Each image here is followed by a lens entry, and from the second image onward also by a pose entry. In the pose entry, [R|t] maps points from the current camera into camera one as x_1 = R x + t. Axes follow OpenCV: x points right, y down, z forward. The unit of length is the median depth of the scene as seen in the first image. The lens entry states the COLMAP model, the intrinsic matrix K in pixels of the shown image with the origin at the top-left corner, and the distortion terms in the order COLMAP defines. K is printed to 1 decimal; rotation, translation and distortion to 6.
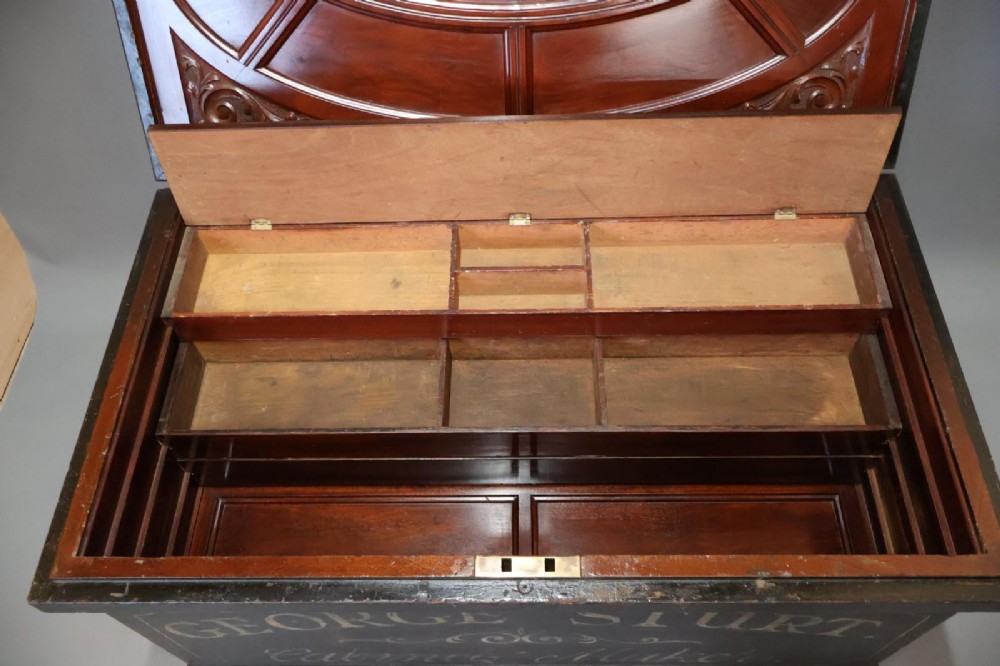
lens RADIAL K [[835.2, 0, 503.3], [0, 835.2, 327.2], [0, 0, 1]] dist [-0.004916, 0.004270]
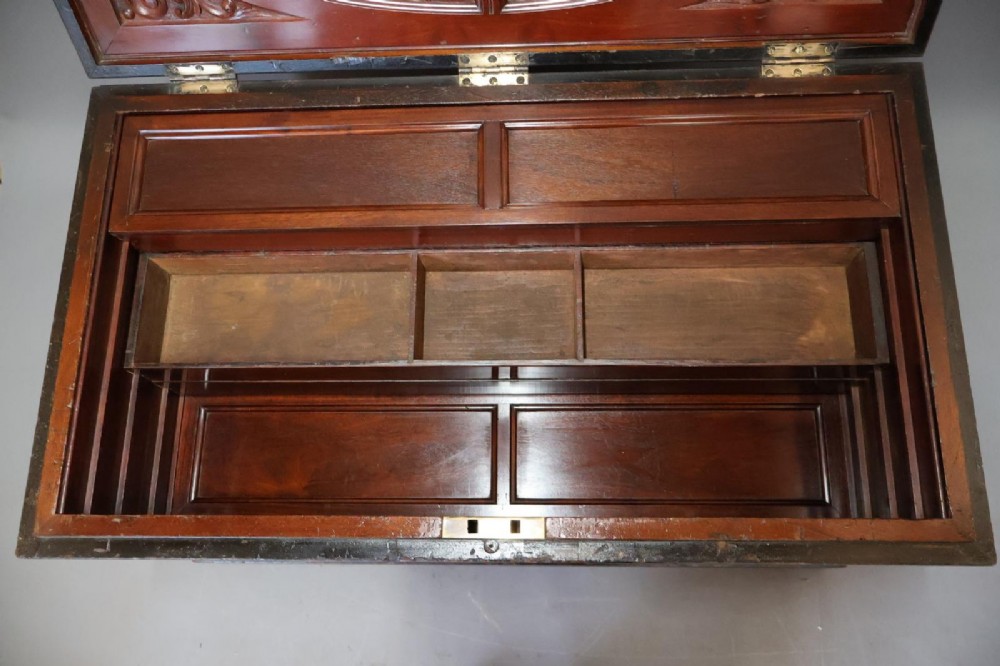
lens RADIAL K [[835.2, 0, 503.3], [0, 835.2, 327.2], [0, 0, 1]] dist [-0.004916, 0.004270]
pose [[0.999736, -0.005921, -0.022218, 0.052987], [0.012250, 0.954882, 0.296732, -0.203186], [0.019459, -0.296925, 0.954702, 0.082530]]
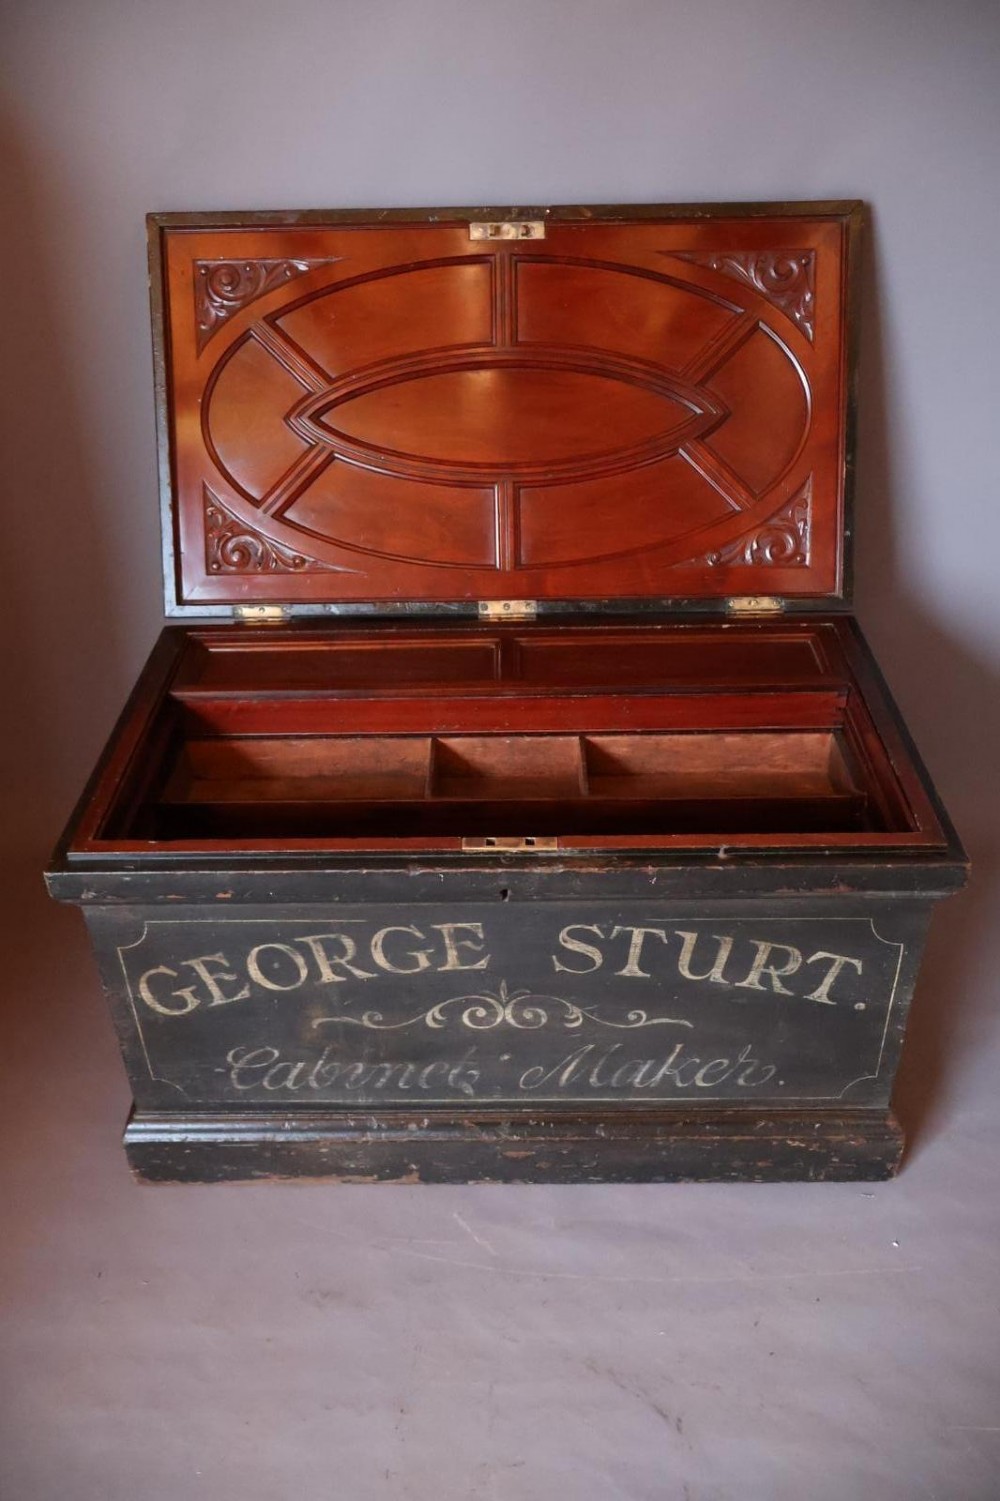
lens RADIAL K [[1253.7, 0, 502.0], [0, 1253.7, 757.0], [0, 0, 1]] dist [-0.004916, 0.004270]
pose [[0.999798, 0.017291, 0.010279, -0.000790], [-0.012067, 0.924374, -0.381295, 0.661672], [-0.016095, 0.381094, 0.924396, -0.460252]]
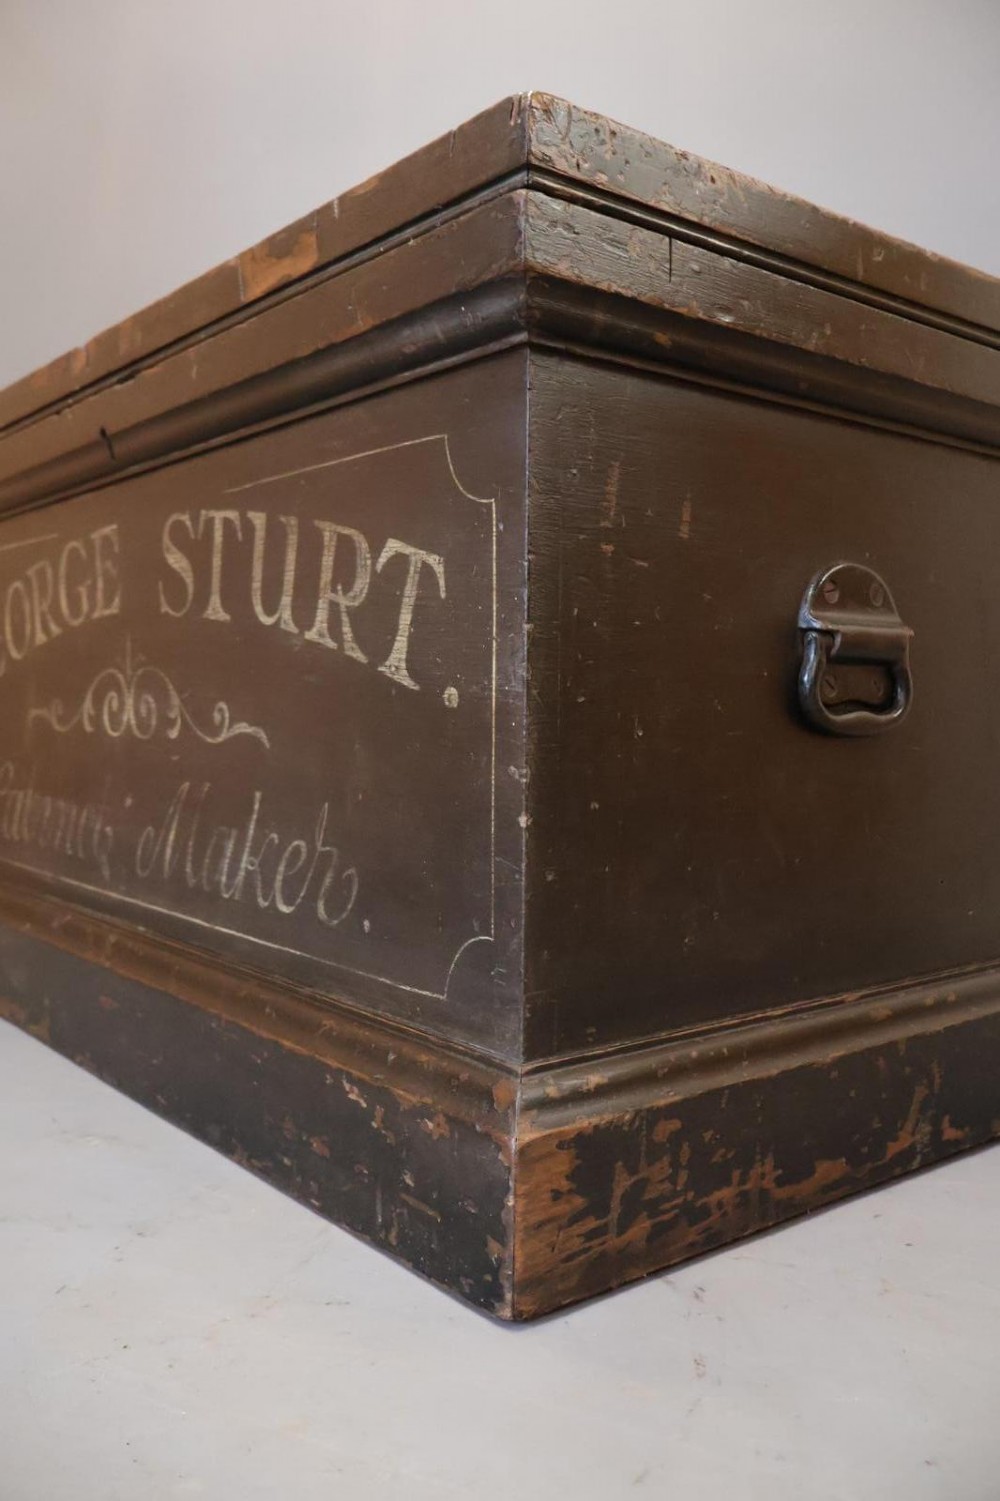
lens RADIAL K [[1253.7, 0, 502.0], [0, 1253.7, 757.0], [0, 0, 1]] dist [-0.004916, 0.004270]
pose [[0.637648, 0.080790, -0.766080, 0.950064], [-0.663001, 0.563907, -0.492381, 0.686402], [0.392219, 0.821877, 0.413138, 0.761391]]
